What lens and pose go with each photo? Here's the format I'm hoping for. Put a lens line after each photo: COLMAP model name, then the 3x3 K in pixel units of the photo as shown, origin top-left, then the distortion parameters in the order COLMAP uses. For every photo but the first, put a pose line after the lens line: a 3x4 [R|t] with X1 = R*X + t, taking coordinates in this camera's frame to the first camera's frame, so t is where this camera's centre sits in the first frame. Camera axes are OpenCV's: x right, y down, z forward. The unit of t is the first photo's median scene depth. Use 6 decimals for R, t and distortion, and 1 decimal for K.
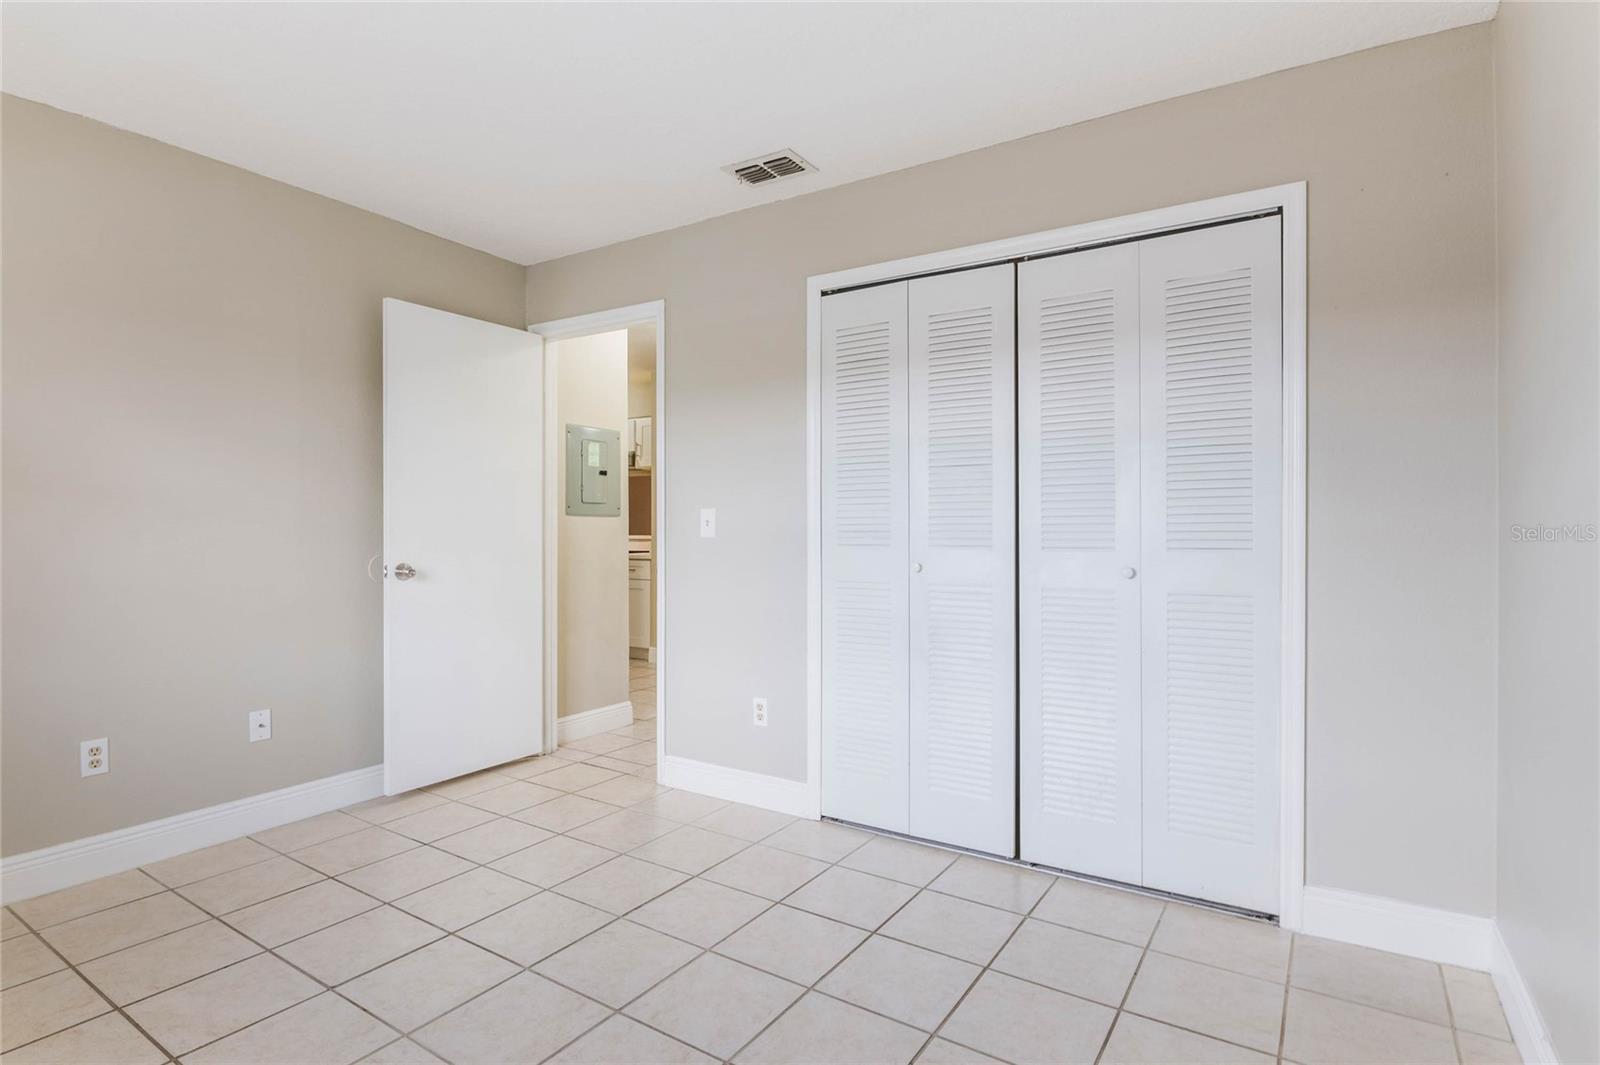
lens RADIAL K [[791.1, 0, 761.1], [0, 791.1, 534.3], [0, 0, 1]] dist [-0.010193, 0.004087]
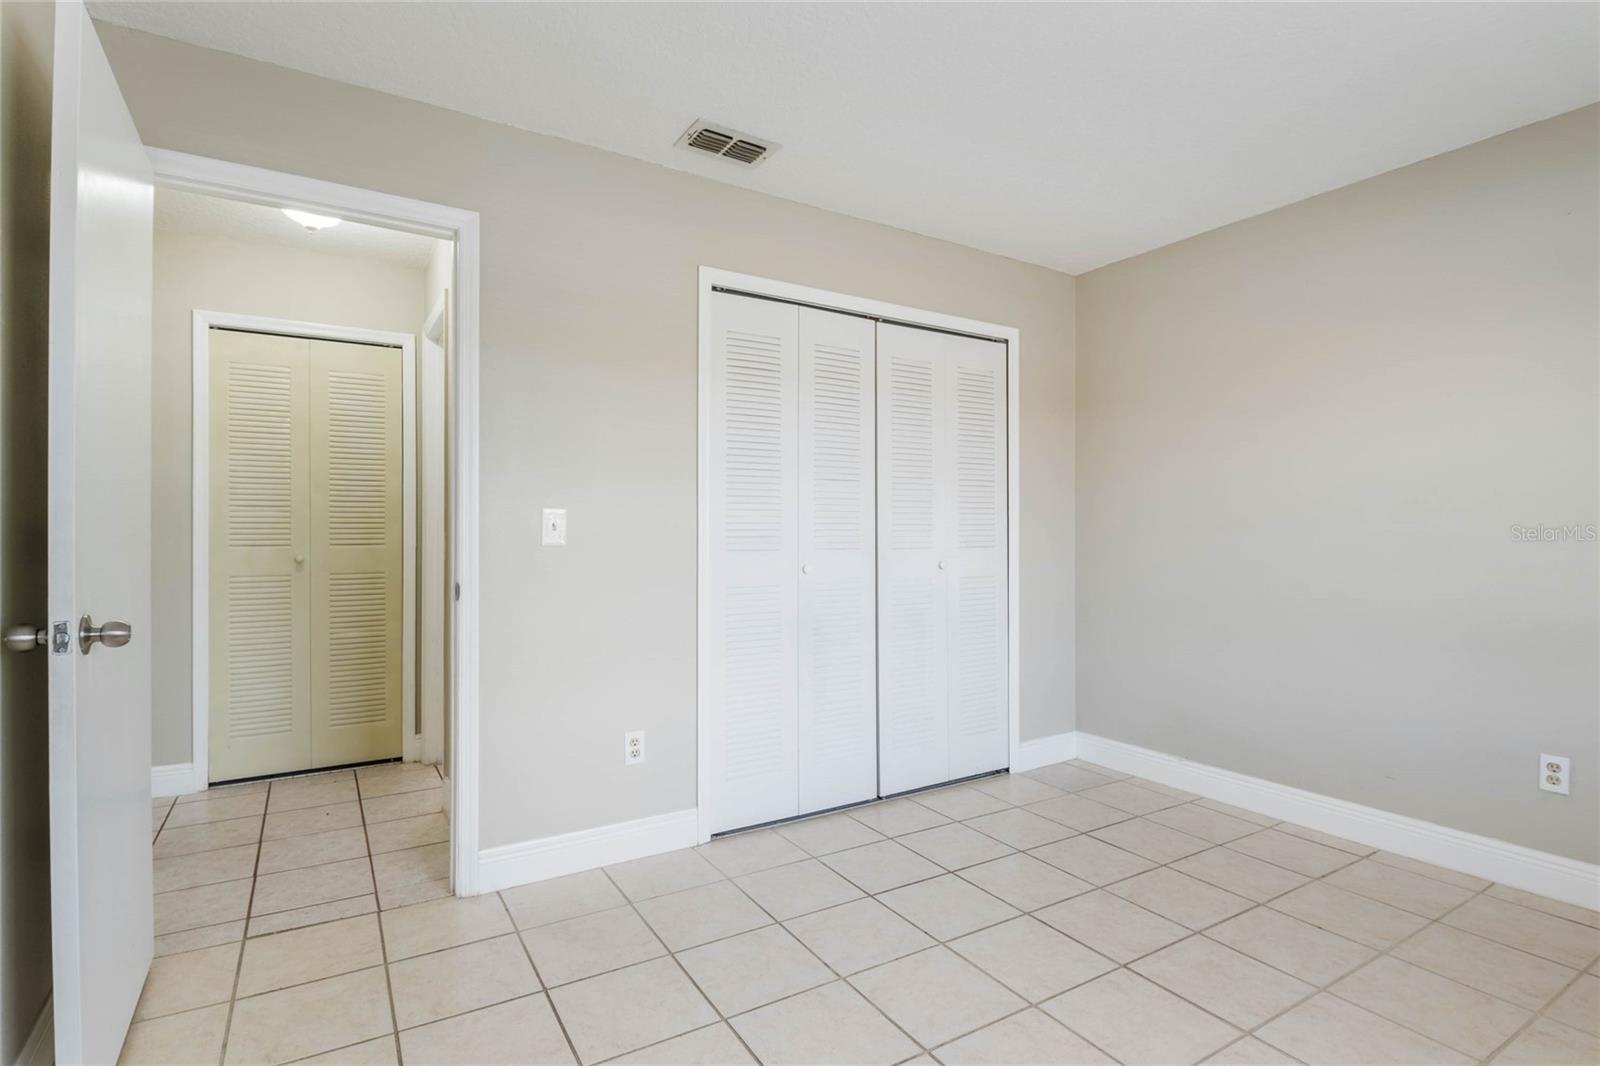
lens RADIAL K [[791.1, 0, 791.6], [0, 791.1, 537.6], [0, 0, 1]] dist [-0.010193, 0.004087]
pose [[0.423252, -0.005873, 0.905993, -0.785642], [0.005508, 0.999977, 0.003909, -0.006449], [-0.905995, 0.003336, 0.423274, 0.535640]]
